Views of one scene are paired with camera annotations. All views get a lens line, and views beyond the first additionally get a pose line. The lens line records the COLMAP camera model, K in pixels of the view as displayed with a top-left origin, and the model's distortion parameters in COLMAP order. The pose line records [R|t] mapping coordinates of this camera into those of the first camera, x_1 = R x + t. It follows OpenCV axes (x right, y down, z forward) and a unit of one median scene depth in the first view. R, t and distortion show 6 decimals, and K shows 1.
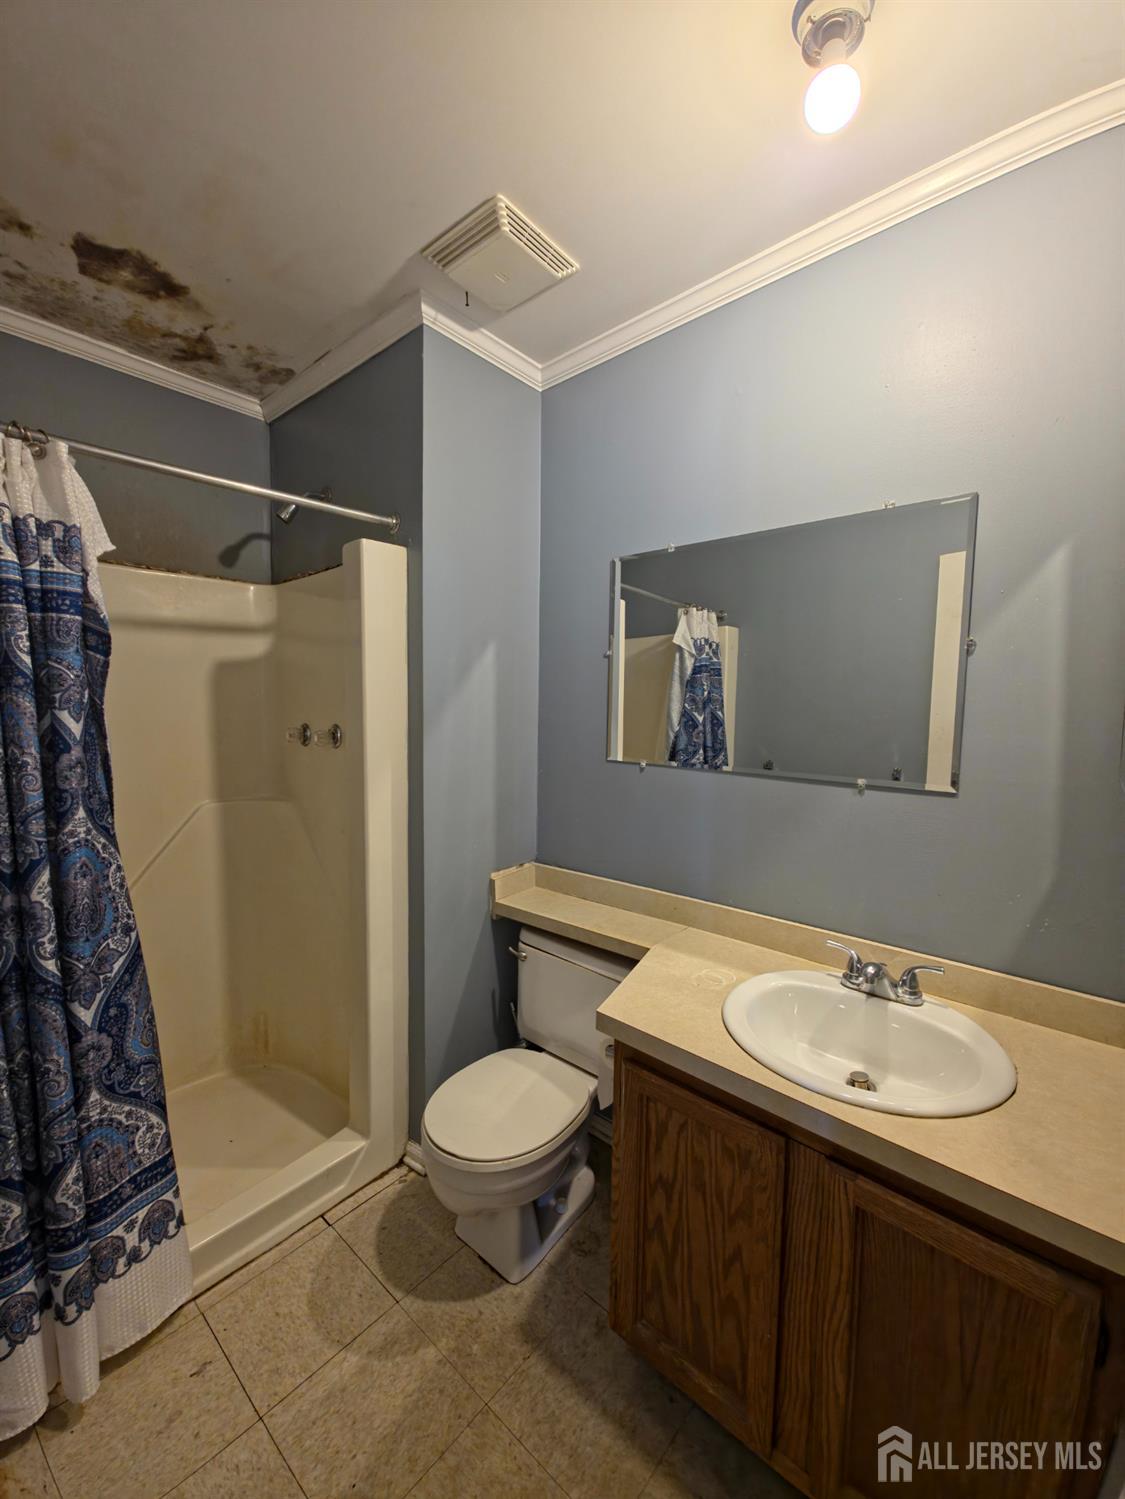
lens RADIAL K [[593.5, 0, 558.0], [0, 593.5, 748.6], [0, 0, 1]] dist [0.003737, -0.005214]
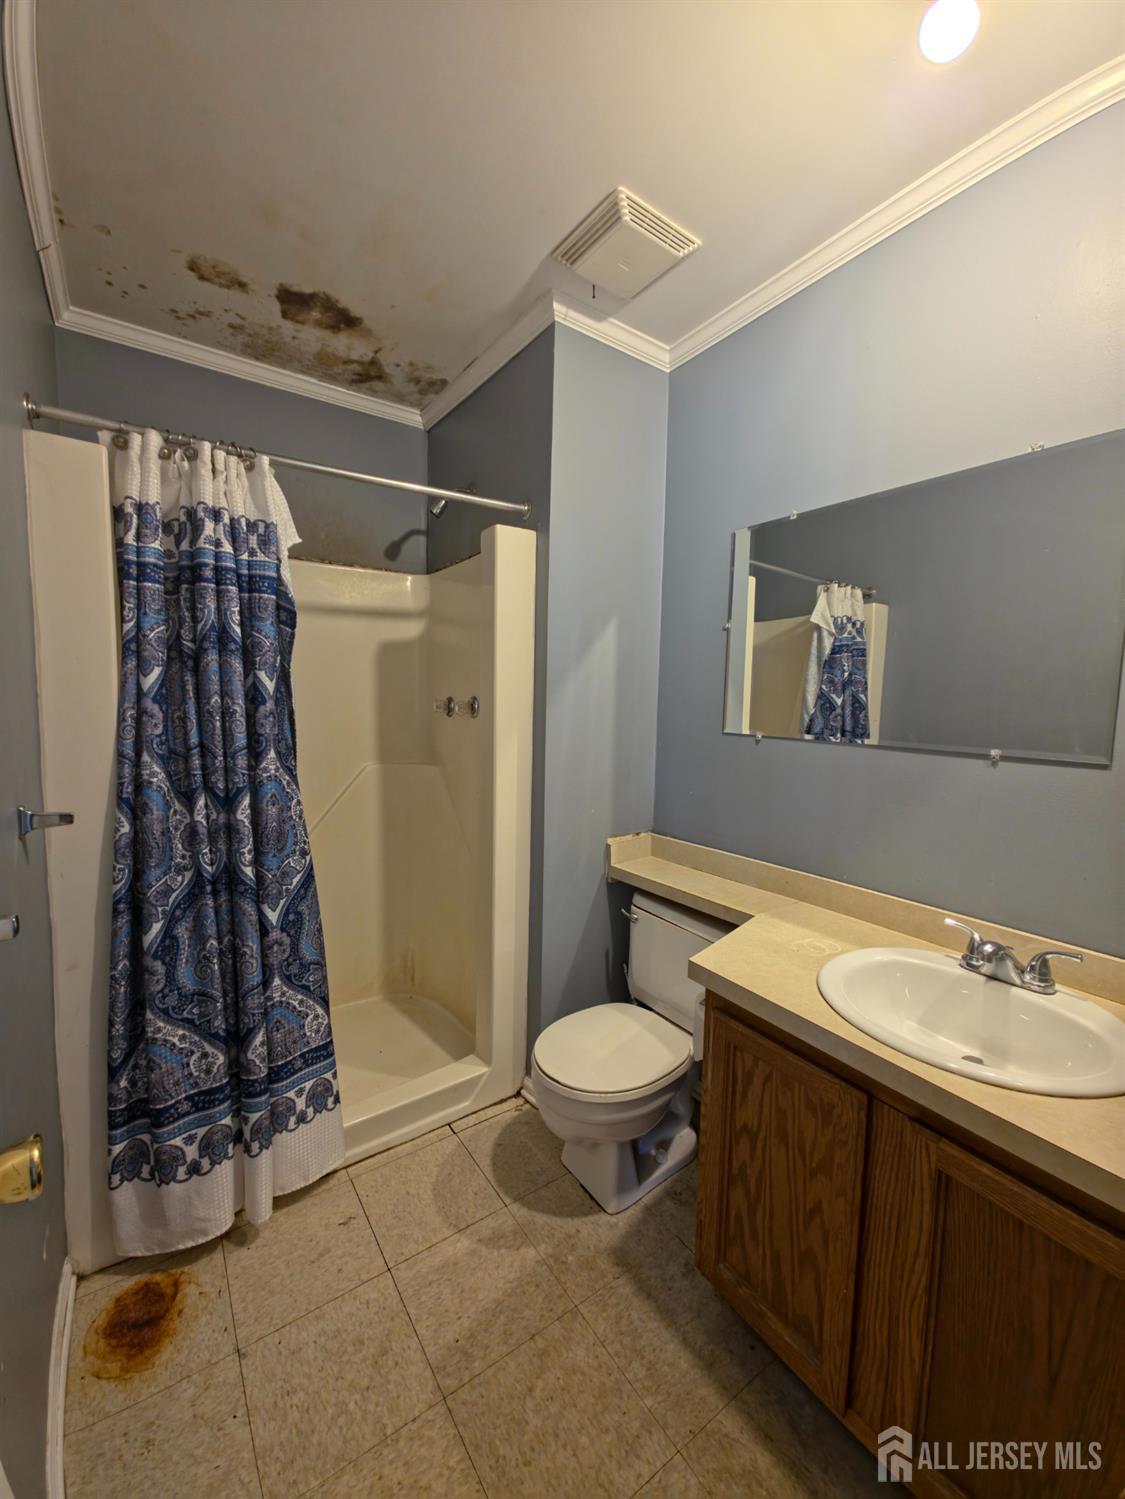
lens RADIAL K [[593.5, 0, 562.5], [0, 593.5, 755.5], [0, 0, 1]] dist [0.003737, -0.005214]
pose [[0.970107, 0.031909, -0.240573, 0.083277], [-0.028926, 0.999455, 0.015920, 0.067756], [0.240949, -0.008485, 0.970501, -0.062384]]
